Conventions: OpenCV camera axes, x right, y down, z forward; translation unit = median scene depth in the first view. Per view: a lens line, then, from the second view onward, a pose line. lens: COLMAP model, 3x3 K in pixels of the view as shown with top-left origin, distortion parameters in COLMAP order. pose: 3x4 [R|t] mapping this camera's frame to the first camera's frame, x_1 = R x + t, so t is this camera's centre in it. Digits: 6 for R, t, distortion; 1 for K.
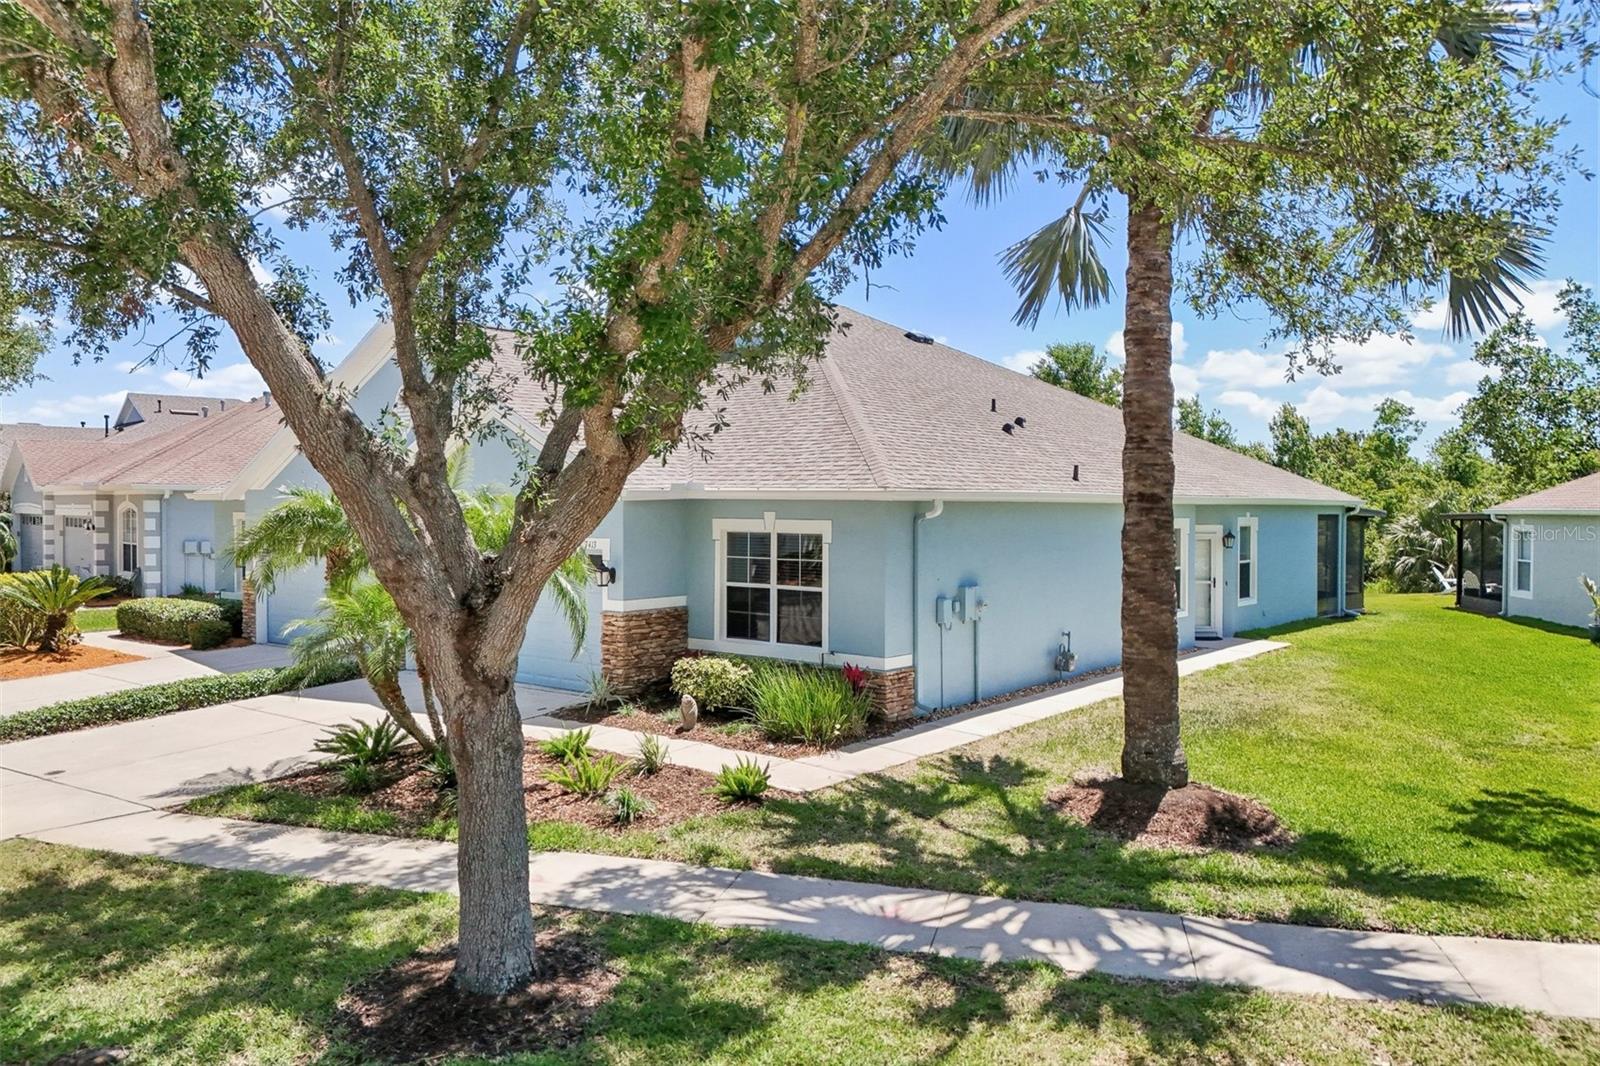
lens RADIAL K [[1144.2, 0, 800.0], [0, 1144.2, 533.0], [0, 0, 1]] dist [0.092336, -0.098977]
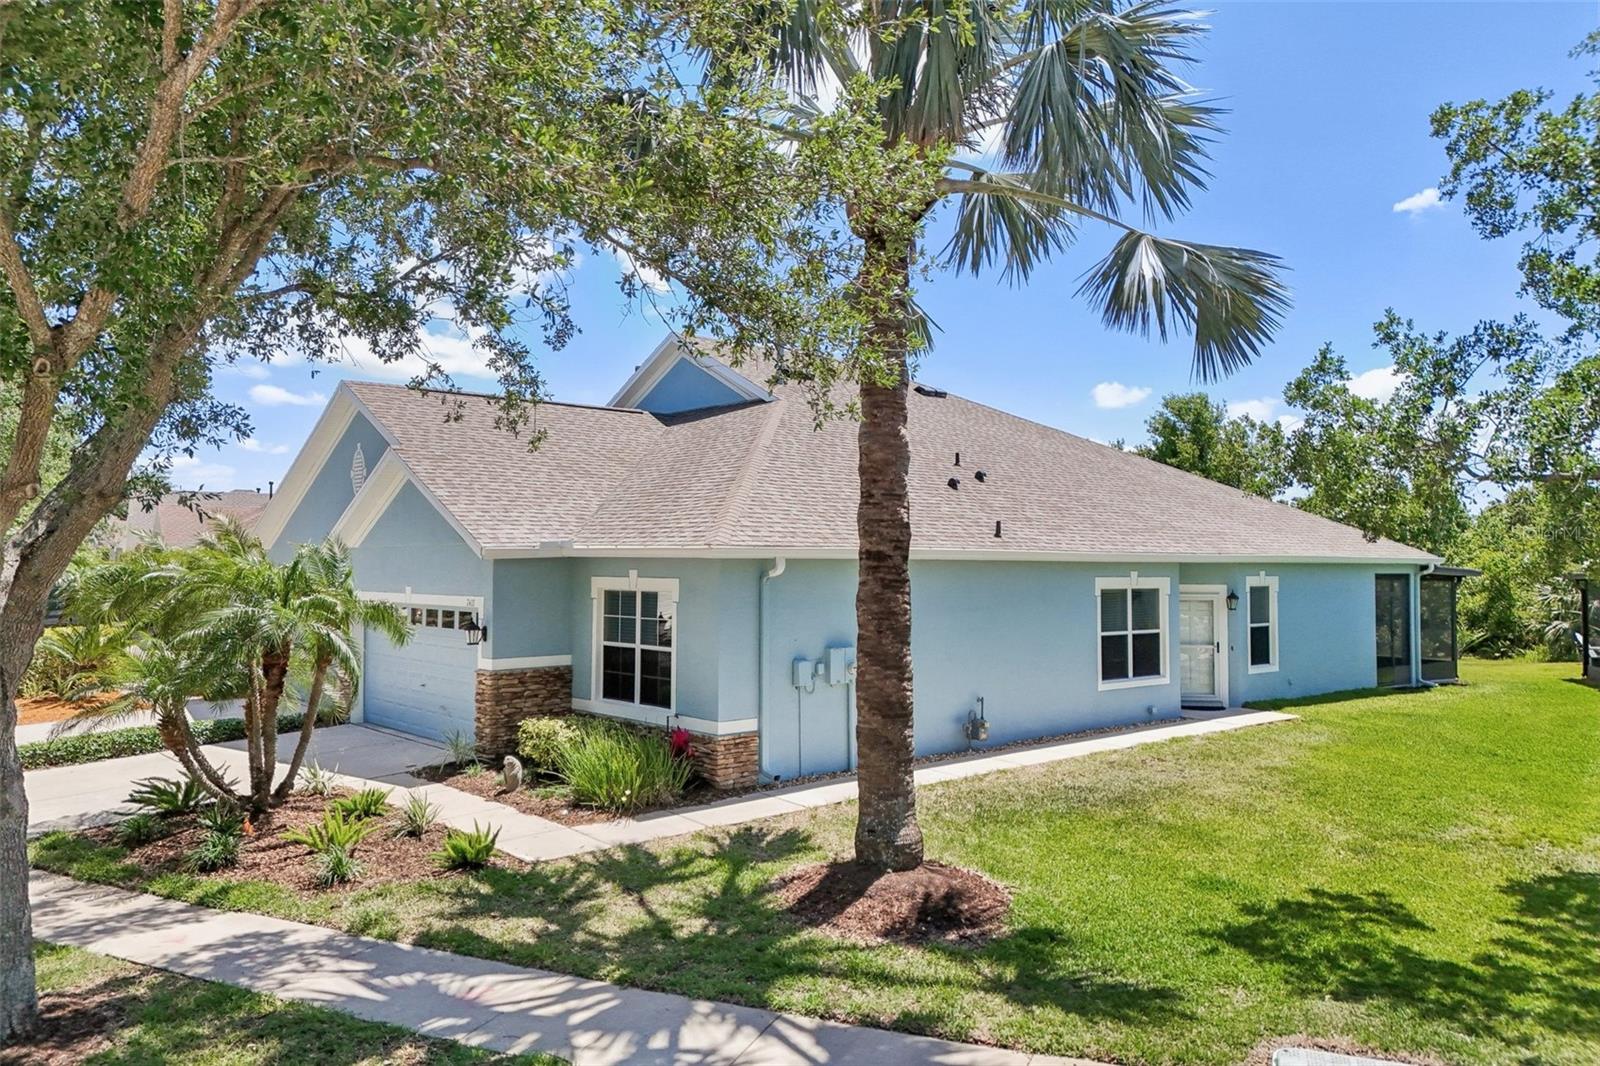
lens RADIAL K [[1148.6, 0, 799.5], [0, 1148.6, 516.0], [0, 0, 1]] dist [0.062886, -0.051790]
pose [[0.984887, -0.008702, -0.172978, 0.406605], [-0.002569, 0.997893, -0.064831, -0.001536], [0.173178, 0.064295, 0.982790, 0.065368]]
